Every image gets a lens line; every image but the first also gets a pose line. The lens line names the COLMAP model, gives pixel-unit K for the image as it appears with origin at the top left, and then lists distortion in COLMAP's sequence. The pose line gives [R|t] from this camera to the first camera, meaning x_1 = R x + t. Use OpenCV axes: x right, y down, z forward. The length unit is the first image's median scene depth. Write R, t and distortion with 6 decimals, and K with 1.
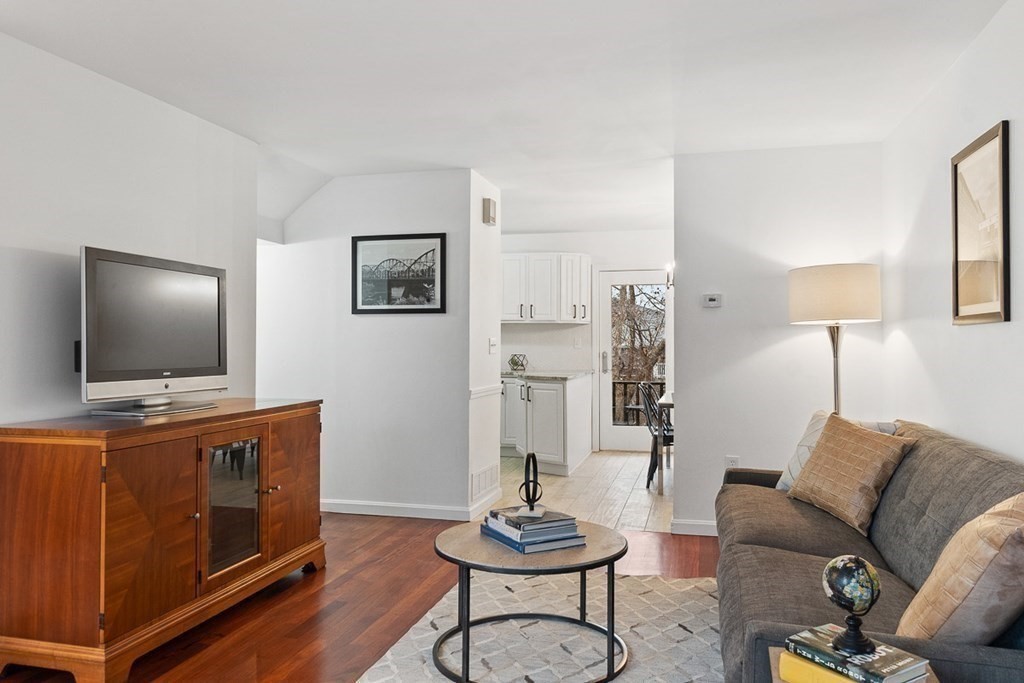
lens RADIAL K [[734.9, 0, 512.0], [0, 734.9, 341.5], [0, 0, 1]] dist [-0.007130, 0.004093]
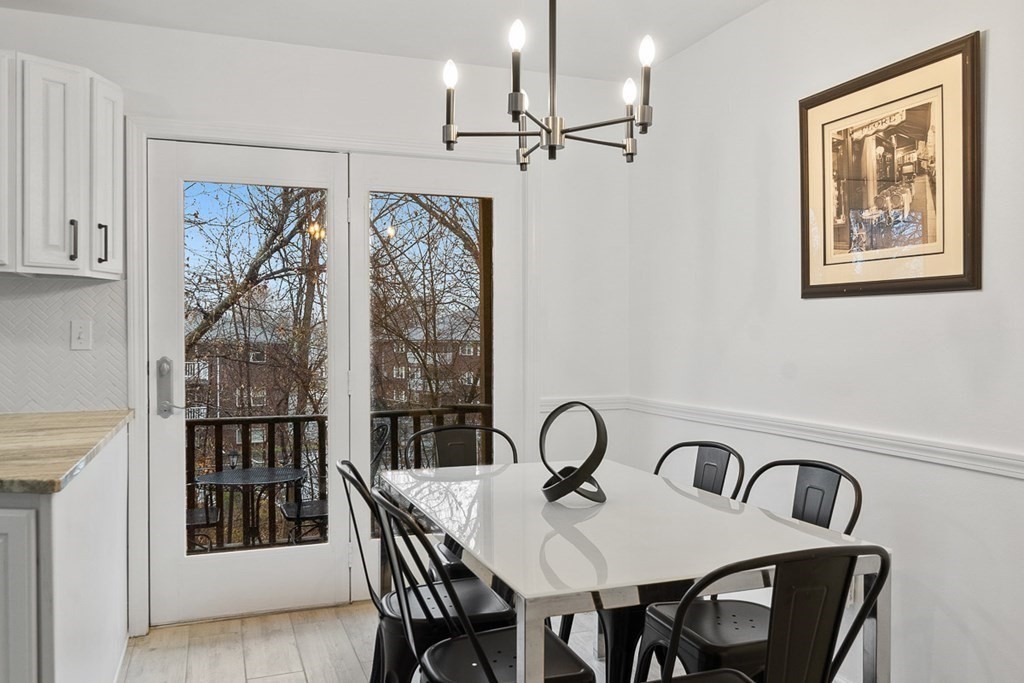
lens RADIAL K [[820.3, 0, 512.0], [0, 820.3, 341.5], [0, 0, 1]] dist [0.000347, -0.001323]
pose [[0.825809, -0.006020, 0.563918, 0.099785], [0.000809, 0.999955, 0.009490, 0.004580], [-0.563950, -0.007381, 0.825776, 1.463643]]
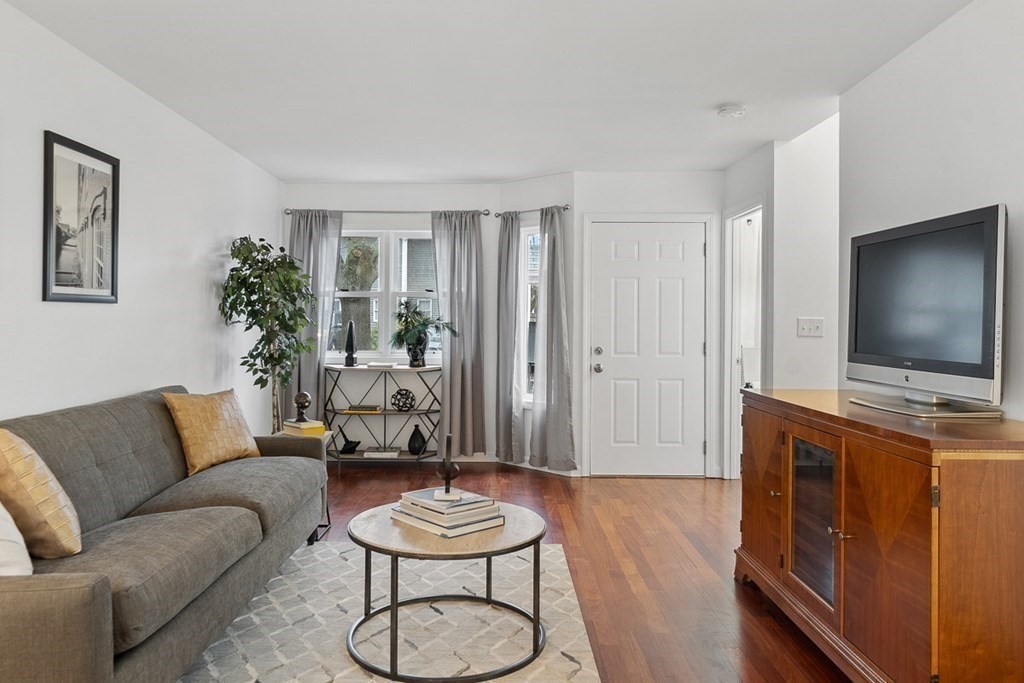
lens RADIAL K [[742.0, 0, 514.5], [0, 742.0, 313.3], [0, 0, 1]] dist [0.004556, 0.002488]
pose [[-0.965296, -0.011079, -0.260924, 0.176885], [-0.006782, 0.999826, -0.017362, 0.005649], [0.261071, -0.014989, -0.965203, 1.744800]]
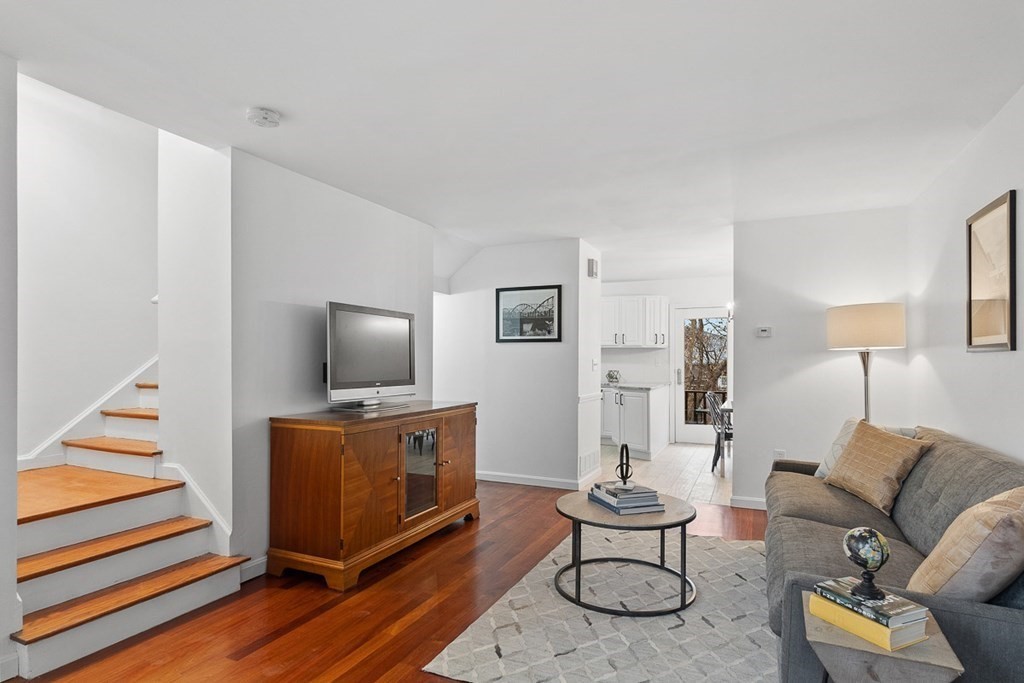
lens RADIAL K [[535.4, 0, 510.4], [0, 535.4, 361.1], [0, 0, 1]] dist [0.000855, -0.000552]
pose [[0.983884, 0.001741, -0.178799, -0.005303], [-0.001066, 0.999992, 0.003870, -0.009080], [0.178805, -0.003617, 0.983878, -0.041639]]
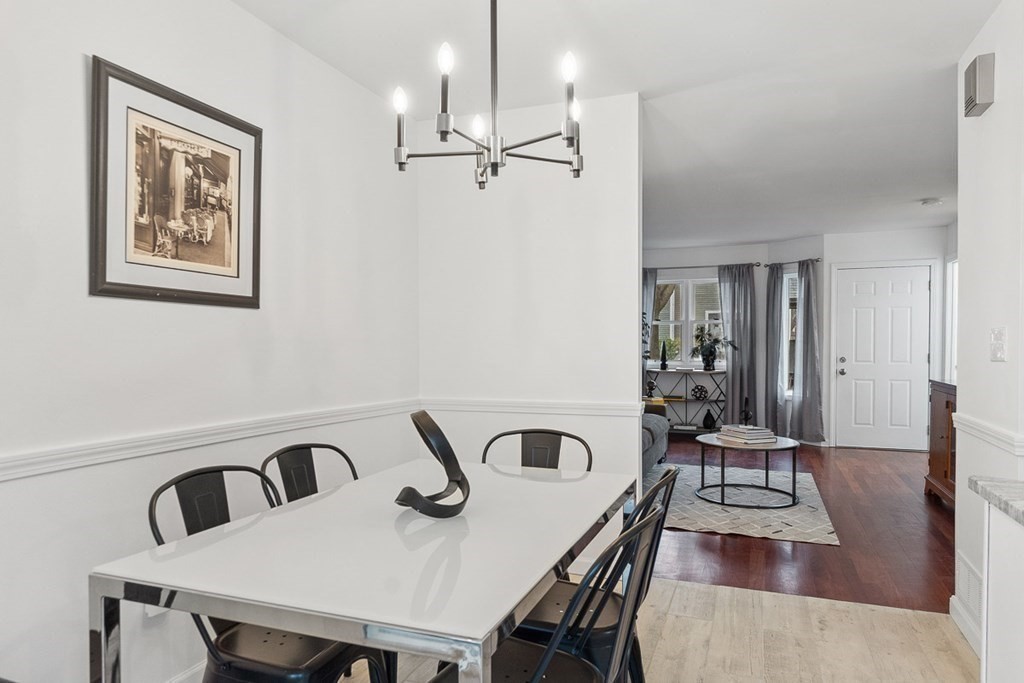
lens RADIAL K [[660.9, 0, 512.2], [0, 660.9, 358.8], [0, 0, 1]] dist [-0.004092, 0.001433]
pose [[-0.993608, -0.001841, 0.112867, 0.394343], [0.000619, 0.999763, 0.021753, 0.010436], [-0.112881, 0.021683, -0.993372, 2.480592]]
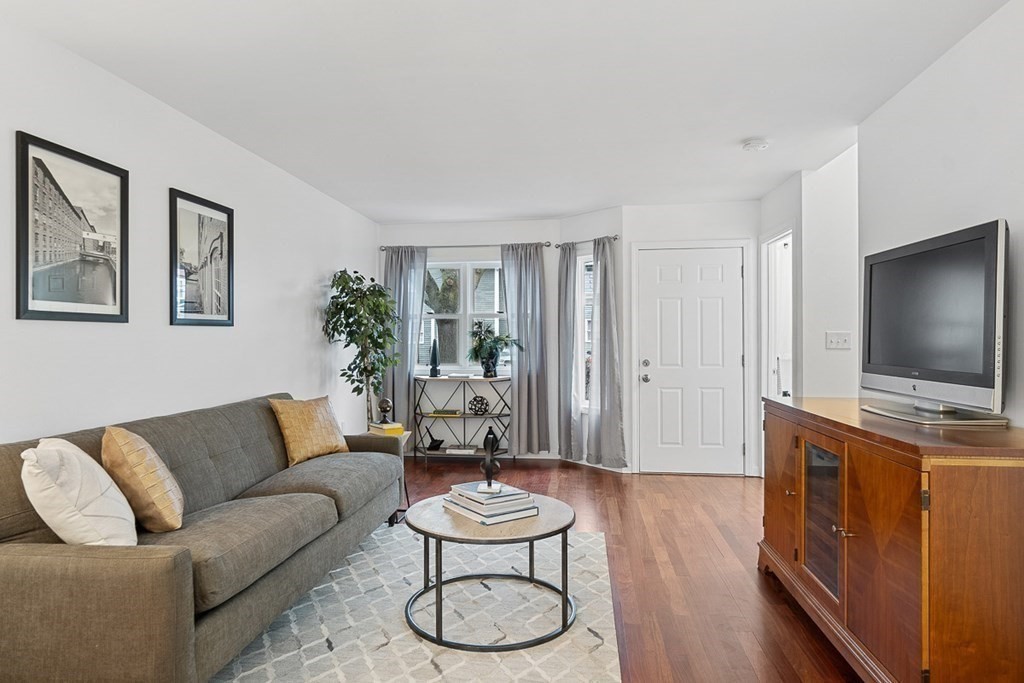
lens RADIAL K [[632.4, 0, 508.0], [0, 632.4, 336.2], [0, 0, 1]] dist [0.001232, 0.002305]
pose [[-0.991619, 0.000956, -0.129190, 0.109282], [0.002250, 0.999949, -0.009870, 0.006446], [0.129174, -0.010078, -0.991571, 1.739031]]
